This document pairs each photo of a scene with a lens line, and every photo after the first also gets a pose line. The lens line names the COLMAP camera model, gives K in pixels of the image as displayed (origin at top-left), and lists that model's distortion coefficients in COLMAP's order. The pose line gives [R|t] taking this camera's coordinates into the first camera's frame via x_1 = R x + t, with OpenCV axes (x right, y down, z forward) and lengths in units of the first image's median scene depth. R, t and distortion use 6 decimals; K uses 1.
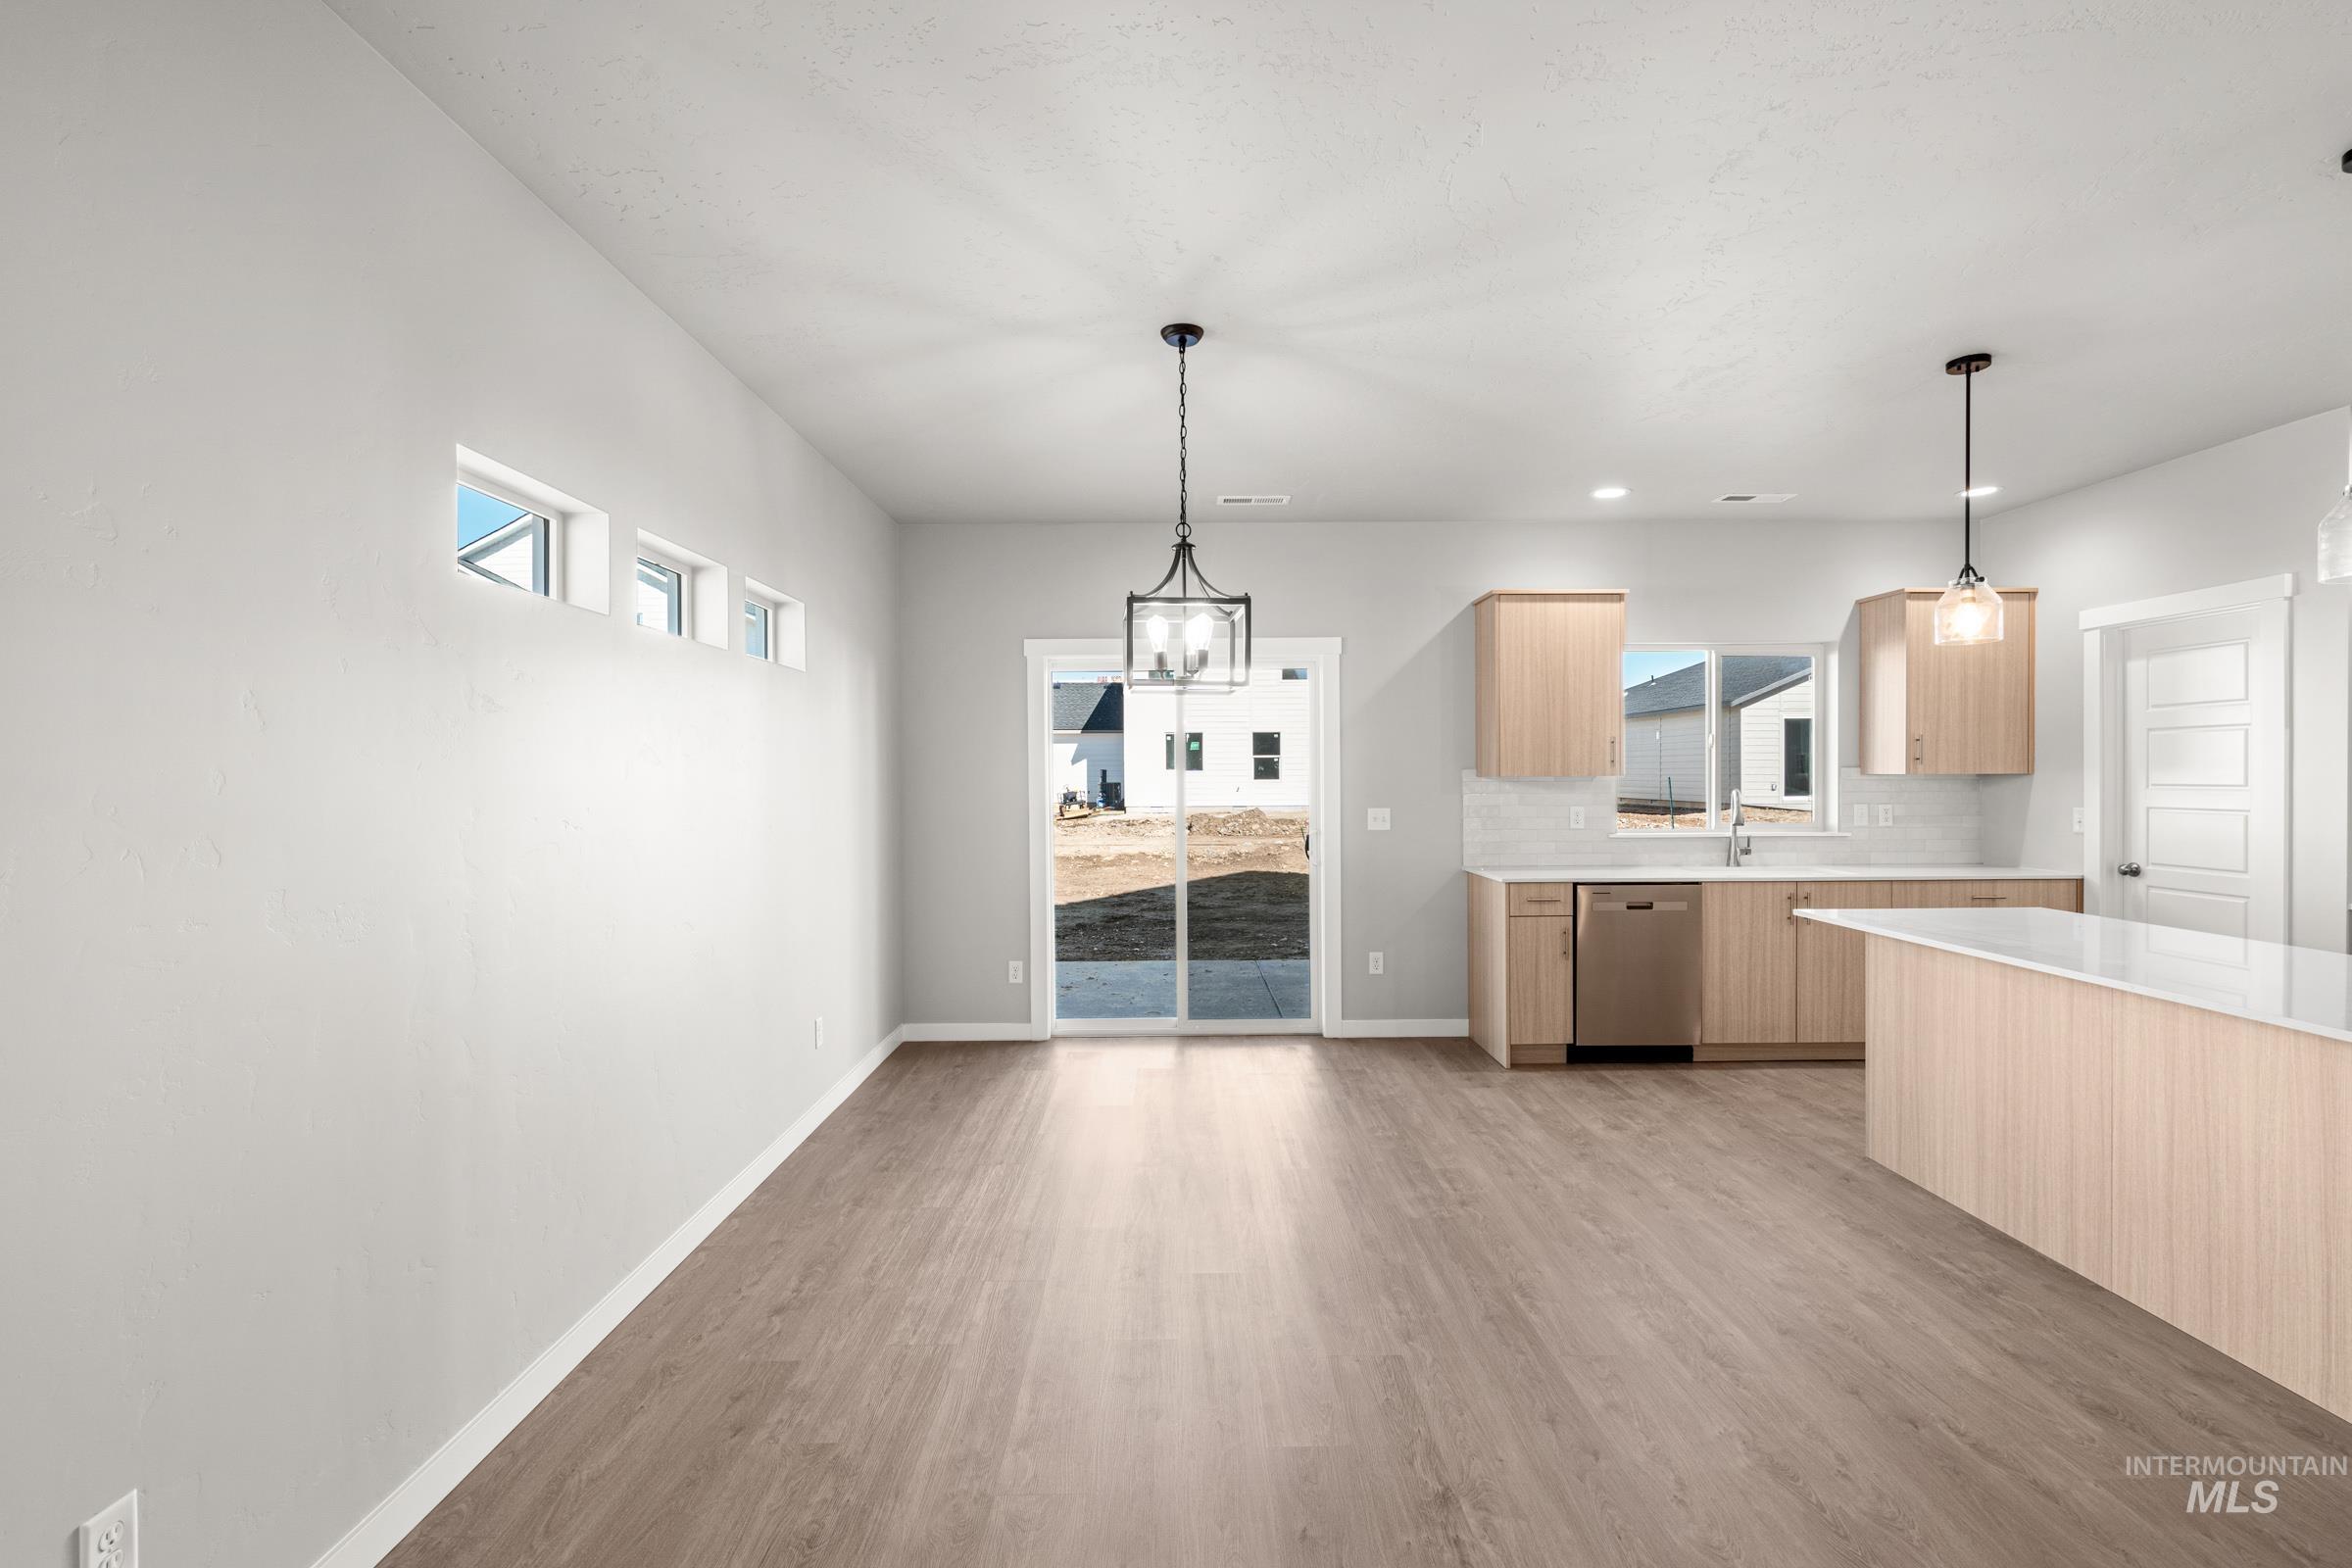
lens RADIAL K [[1058.7, 0, 1220.7], [0, 1058.7, 792.5], [0, 0, 1]] dist [-0.004315, 0.000909]
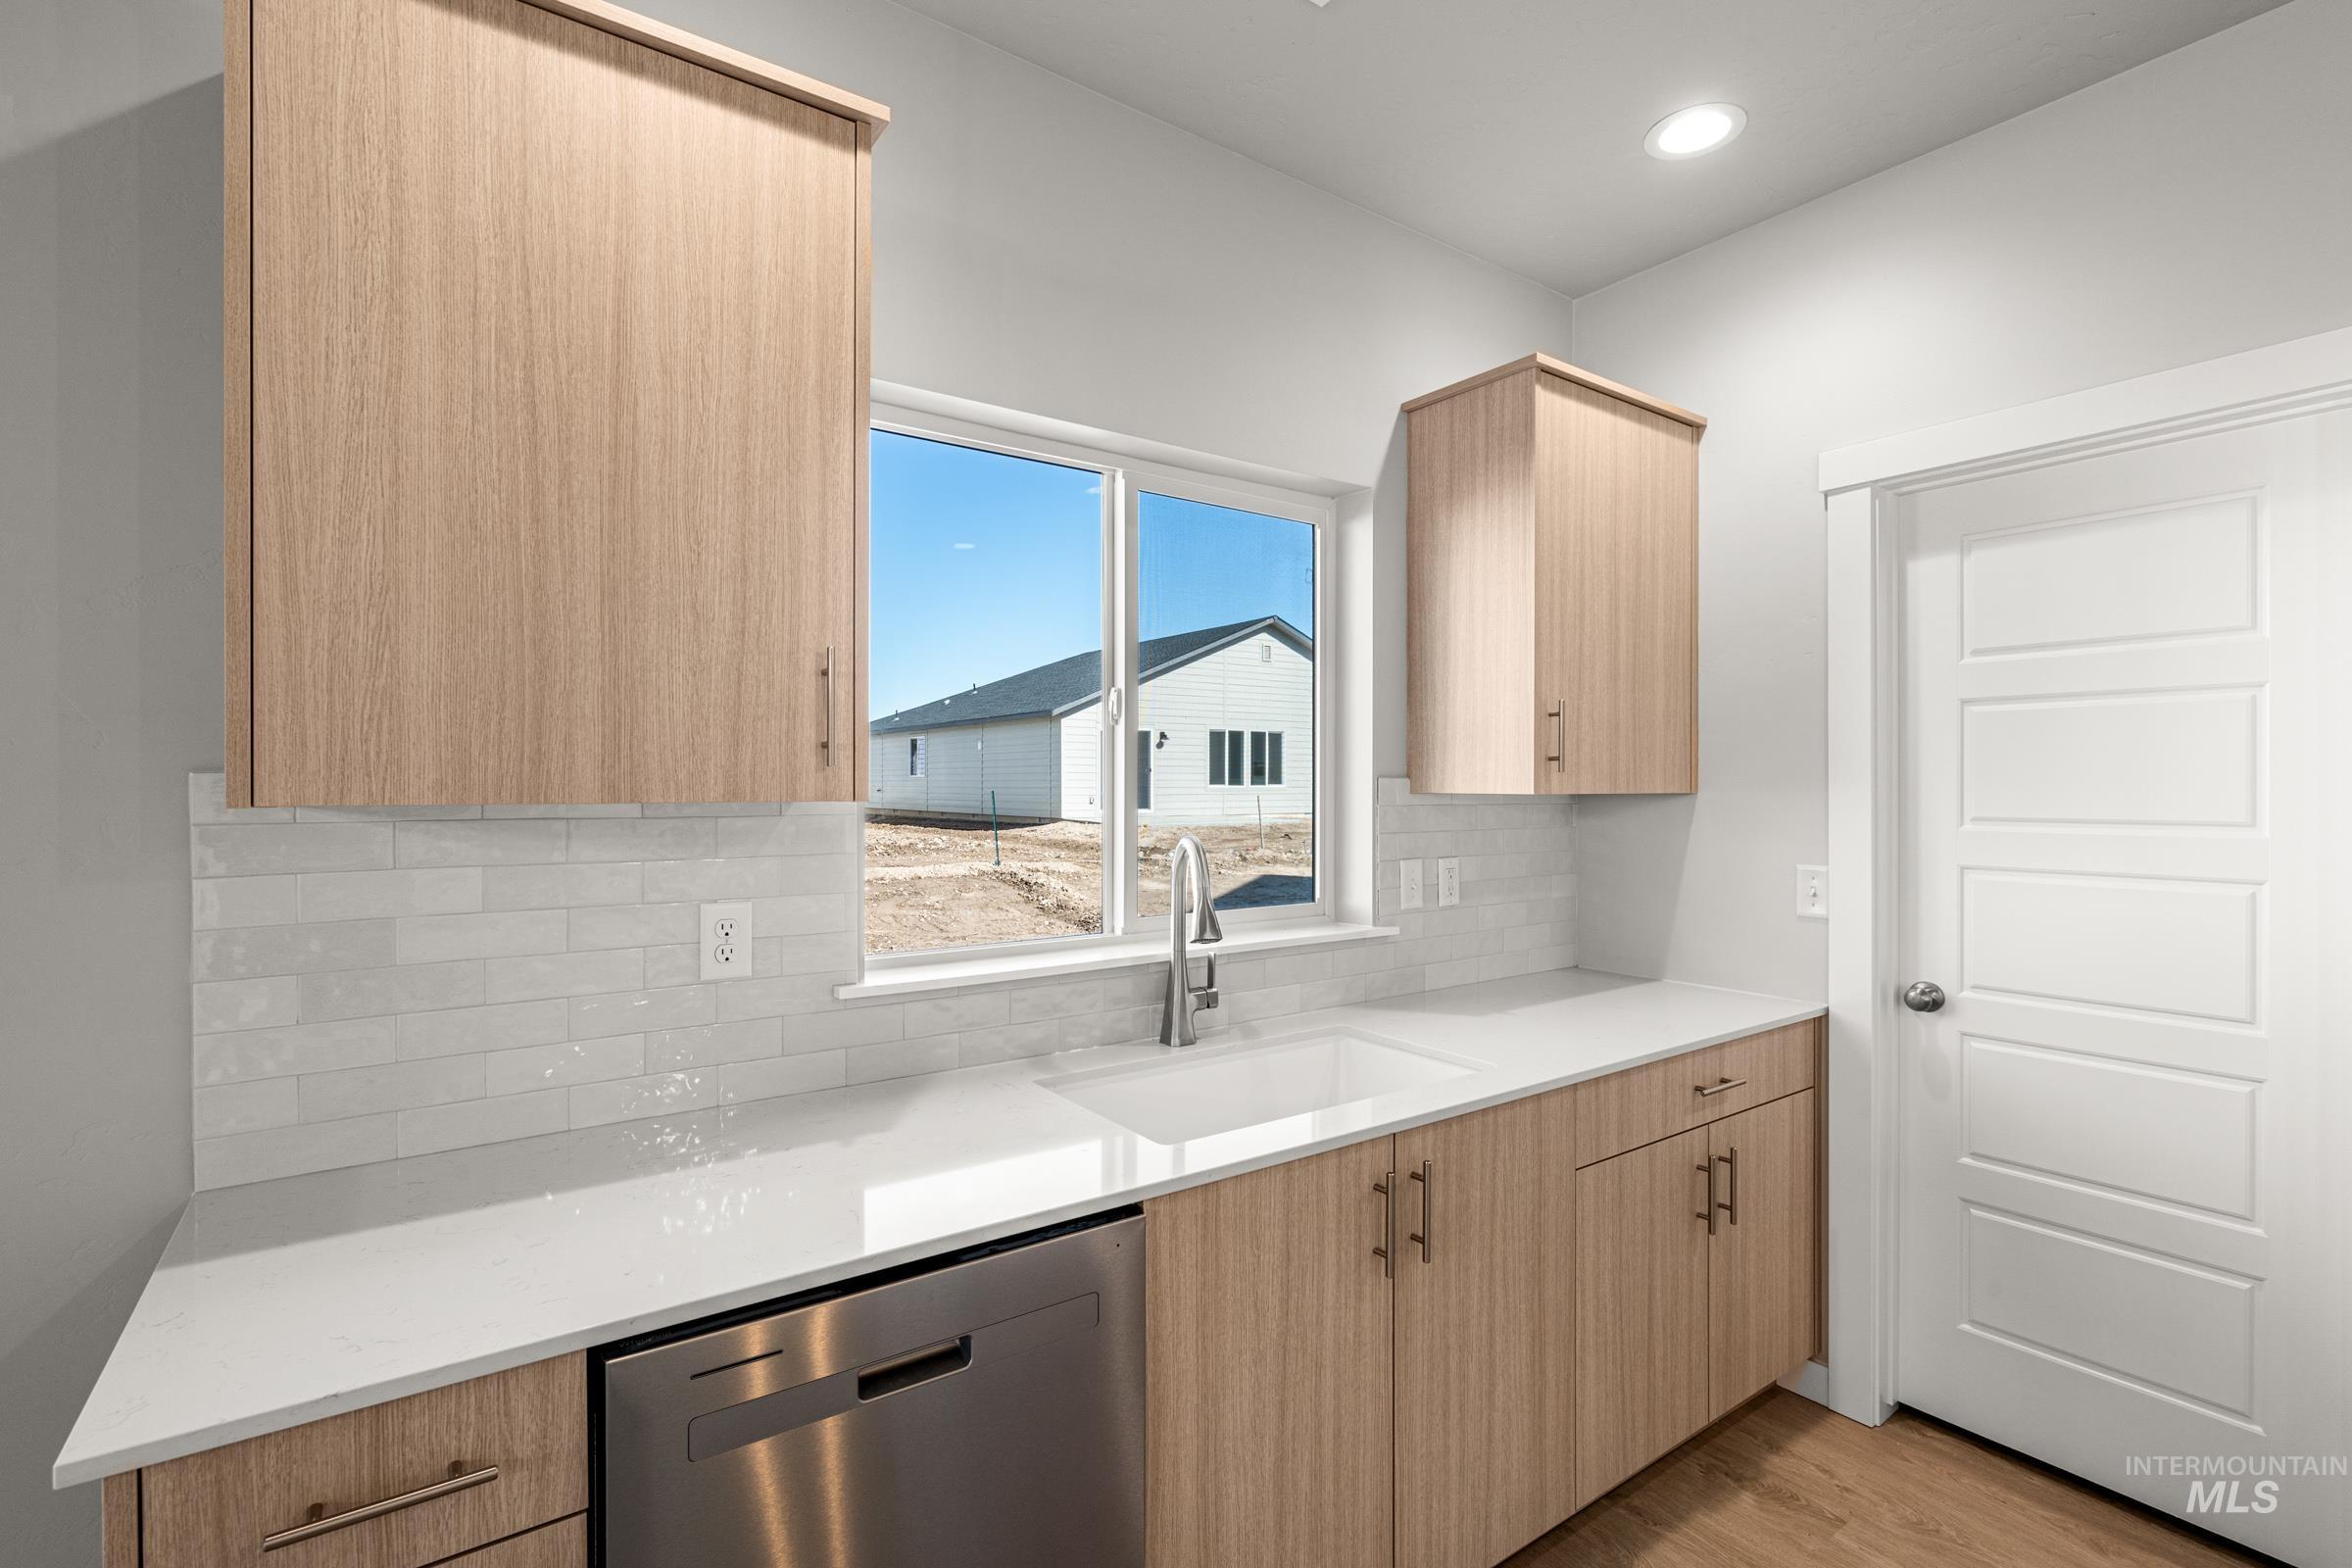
lens RADIAL K [[1058.7, 0, 1172.5], [0, 1058.7, 778.1], [0, 0, 1]] dist [-0.004315, 0.000909]
pose [[0.840642, 0.007969, 0.541533, 0.311215], [0.005134, 0.999730, -0.022682, -0.015749], [-0.541567, 0.021848, 0.840373, 0.759043]]
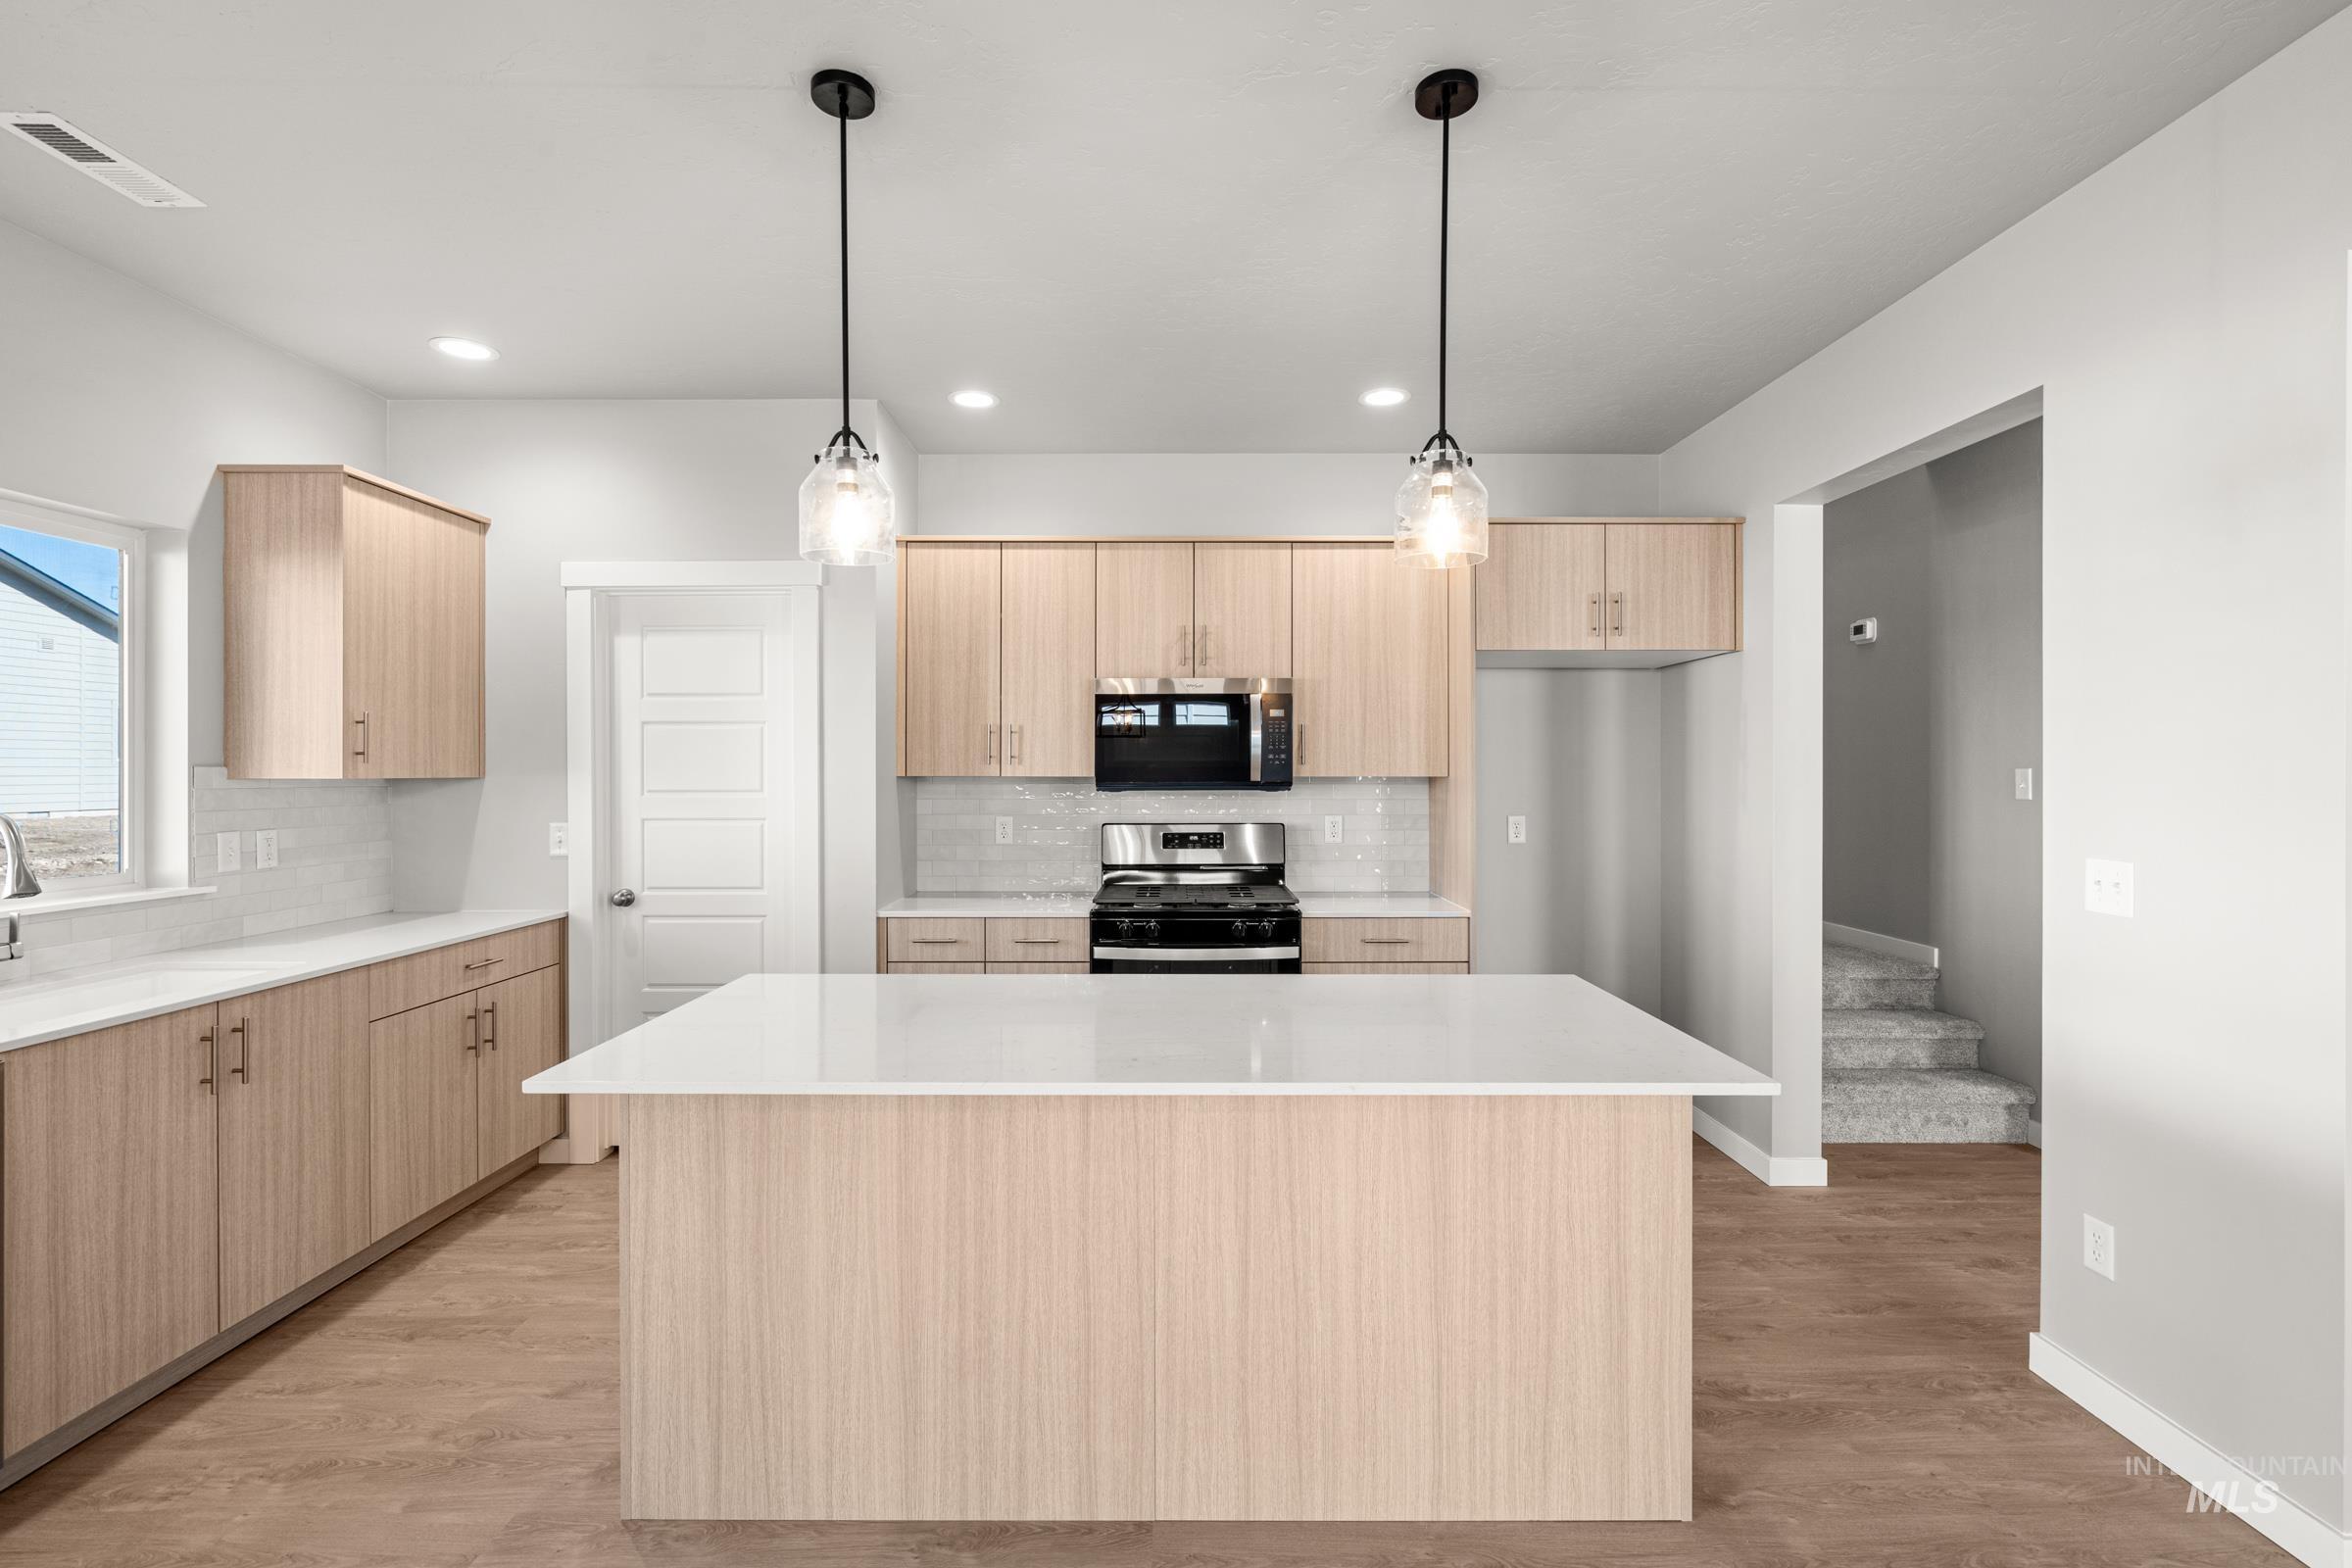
lens RADIAL K [[1058.7, 0, 1155.5], [0, 1058.7, 774.7], [0, 0, 1]] dist [-0.004315, 0.000909]
pose [[0.050158, 0.001507, 0.998740, 0.082531], [0.018344, 0.999829, -0.002430, -0.010351], [-0.998573, 0.018443, 0.050122, 0.541131]]
